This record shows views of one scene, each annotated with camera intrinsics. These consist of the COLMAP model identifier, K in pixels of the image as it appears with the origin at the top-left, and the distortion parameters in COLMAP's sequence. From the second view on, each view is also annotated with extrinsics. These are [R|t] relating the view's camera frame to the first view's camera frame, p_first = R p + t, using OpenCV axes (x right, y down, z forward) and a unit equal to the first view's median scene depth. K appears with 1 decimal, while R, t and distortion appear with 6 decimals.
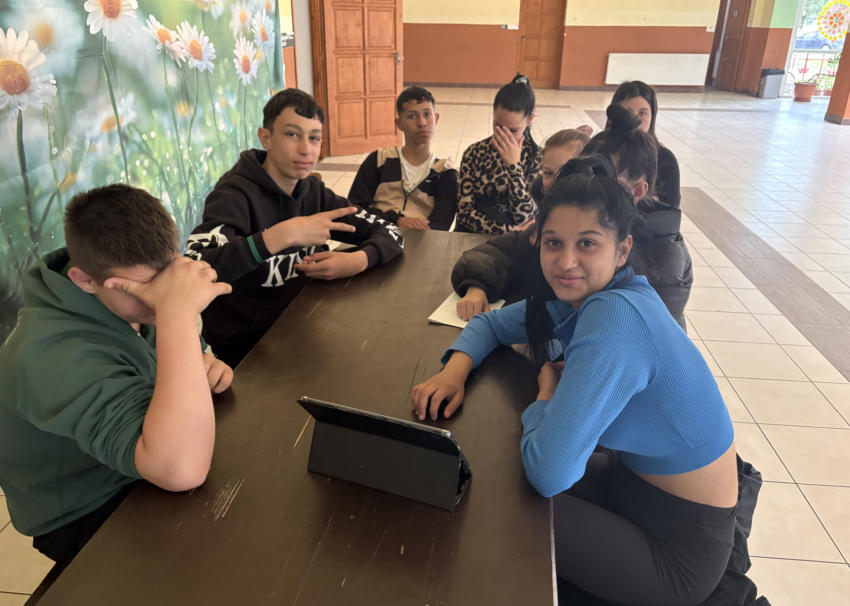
lens RADIAL K [[646.7, 0, 425.0], [0, 646.7, 303.0], [0, 0, 1]] dist [-0.004915, -0.000448]
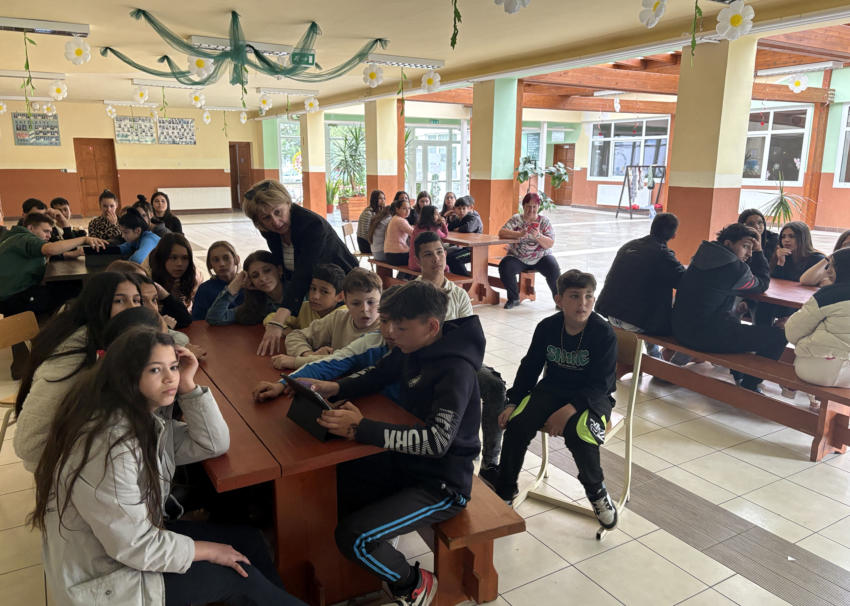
lens RADIAL K [[627.5, 0, 422.3], [0, 627.5, 292.9], [0, 0, 1]] dist [0.064031, -0.073125]
pose [[0.798192, -0.129455, 0.588329, -0.140579], [0.248256, 0.960536, -0.125456, 0.223497], [-0.548870, 0.246194, 0.798830, -0.542497]]
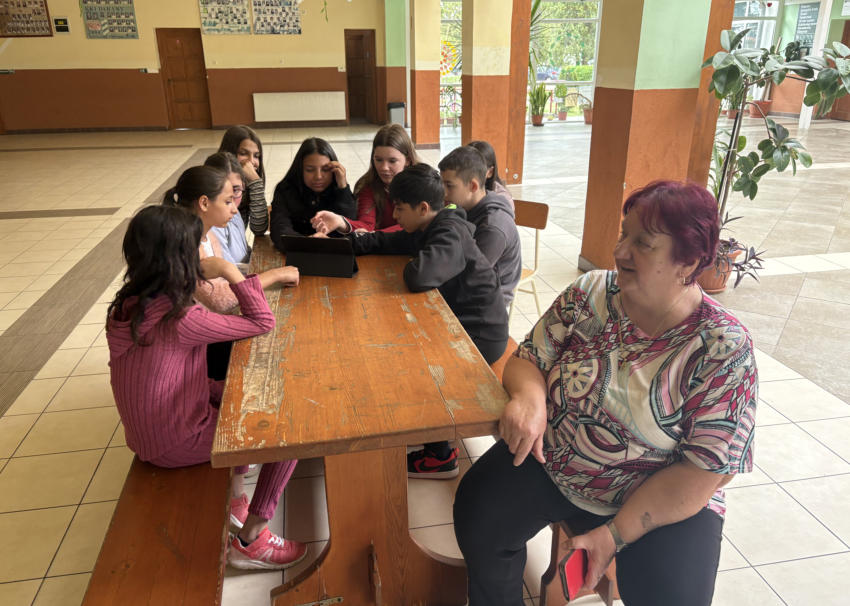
lens RADIAL K [[627.5, 0, 422.3], [0, 627.5, 292.9], [0, 0, 1]] dist [0.064031, -0.073125]
pose [[0.956806, -0.117730, 0.265824, 0.425310], [0.133980, 0.990016, -0.043783, 0.039590], [-0.258015, 0.077507, 0.963027, -0.093140]]
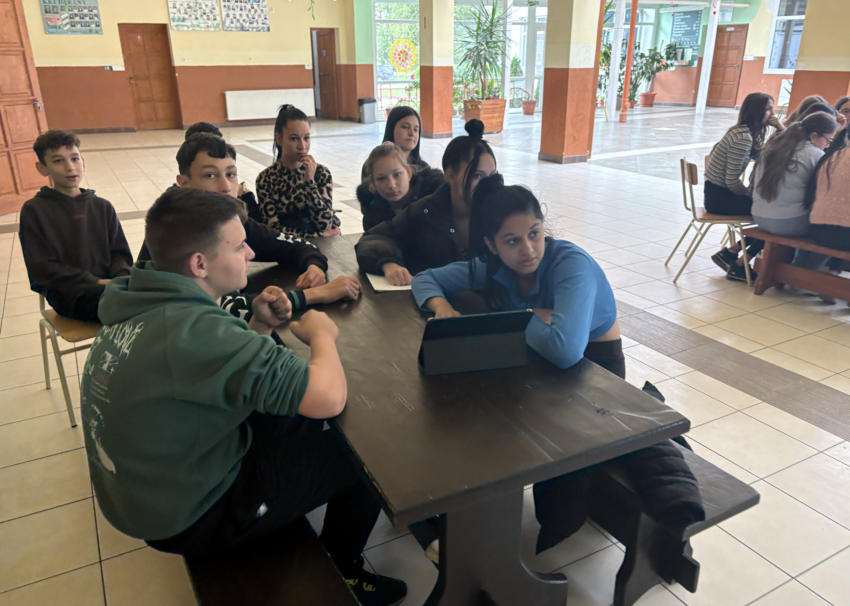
lens RADIAL K [[636.7, 0, 425.0], [0, 636.7, 303.0], [0, 0, 1]] dist [0.073759, -0.090594]
pose [[0.818847, -0.219131, 0.530539, -0.141926], [0.246014, 0.969049, 0.020547, 0.009703], [-0.518621, 0.113695, 0.847411, -0.029160]]
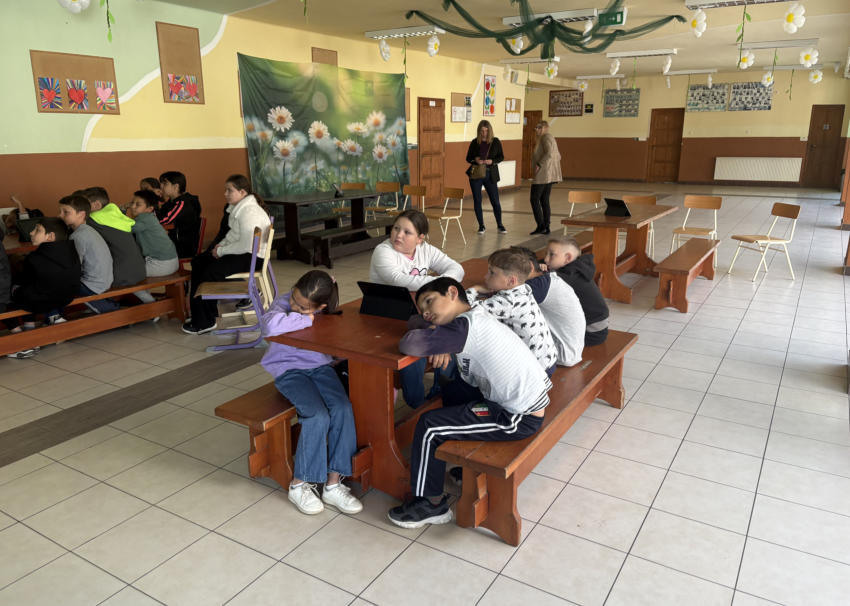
lens RADIAL K [[627.5, 0, 422.3], [0, 627.5, 292.9], [0, 0, 1]] dist [0.064031, -0.073125]
pose [[0.895826, 0.097250, -0.433634, 0.605851], [-0.168468, 0.977247, -0.128868, 0.275240], [0.411235, 0.188497, 0.891827, -0.631707]]
